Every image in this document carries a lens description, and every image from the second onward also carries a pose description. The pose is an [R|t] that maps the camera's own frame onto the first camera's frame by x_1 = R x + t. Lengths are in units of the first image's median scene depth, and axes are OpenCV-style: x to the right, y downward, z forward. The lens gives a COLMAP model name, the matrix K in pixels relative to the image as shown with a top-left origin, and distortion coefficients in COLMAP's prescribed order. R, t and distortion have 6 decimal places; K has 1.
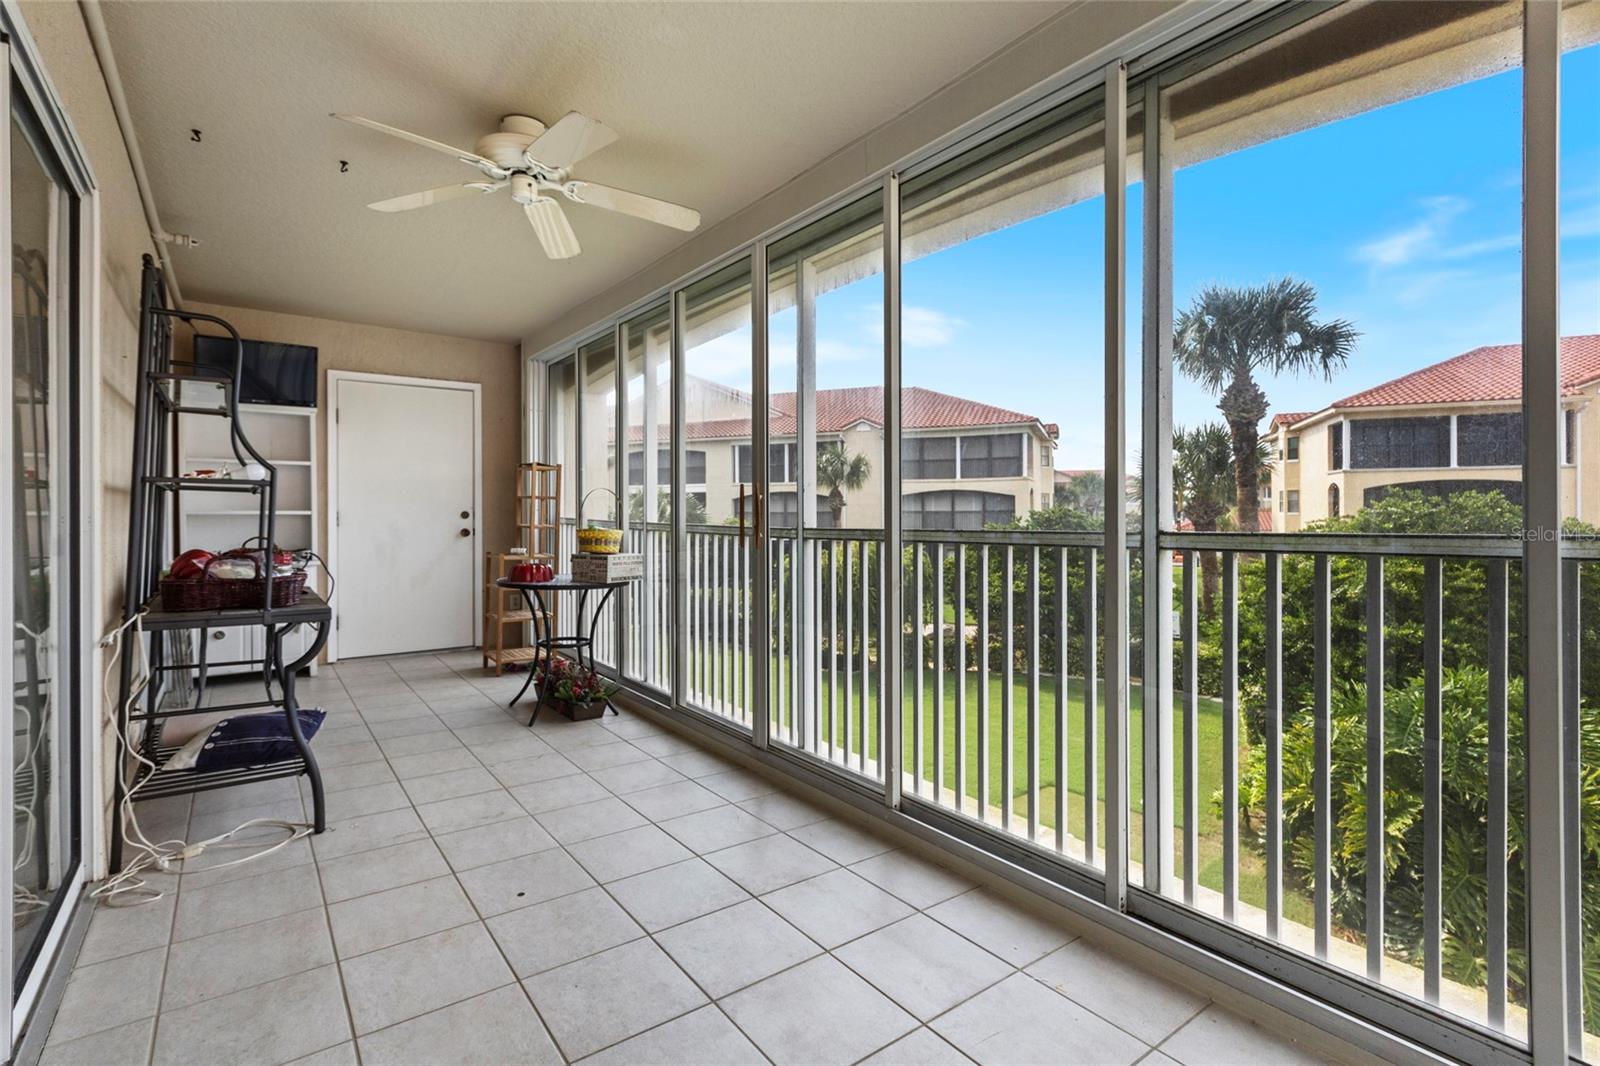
lens RADIAL K [[731.8, 0, 782.2], [0, 731.8, 509.5], [0, 0, 1]] dist [-0.005094, -0.000749]
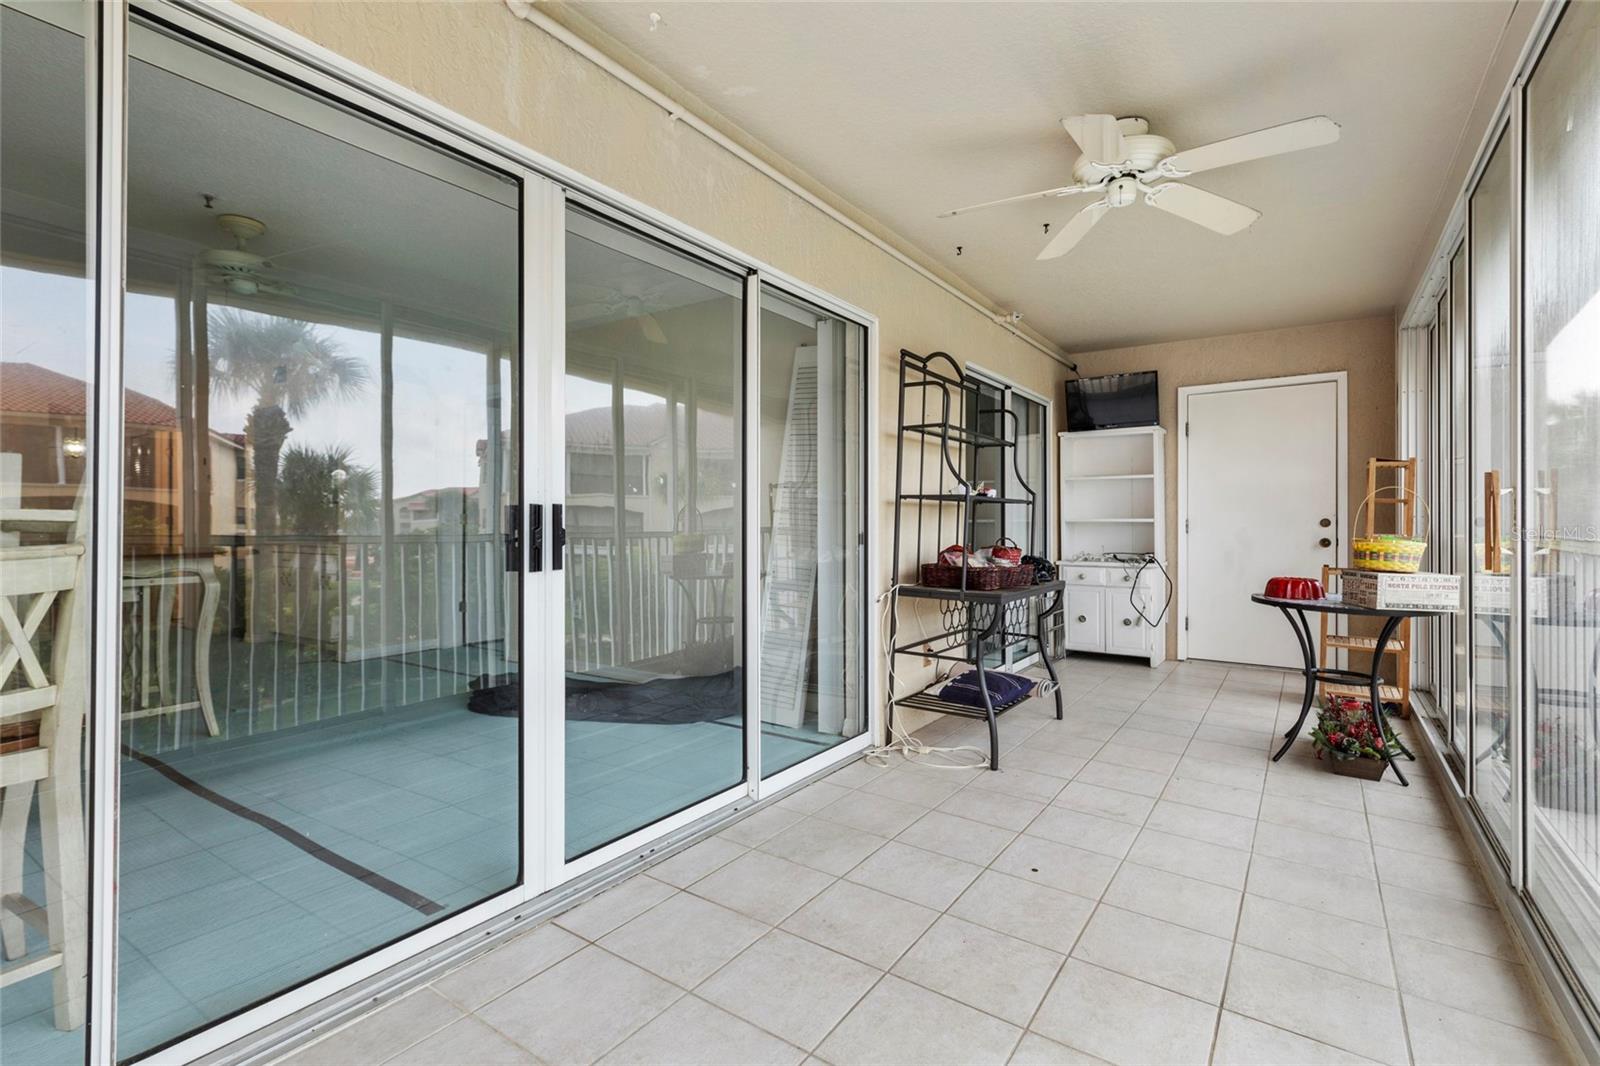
lens RADIAL K [[731.8, 0, 811.3], [0, 731.8, 524.0], [0, 0, 1]] dist [-0.005094, -0.000749]
pose [[0.332215, 0.002919, -0.943199, 0.382764], [0.002707, 0.999988, 0.004048, 0.006931], [0.943200, -0.003898, 0.332203, 0.230938]]
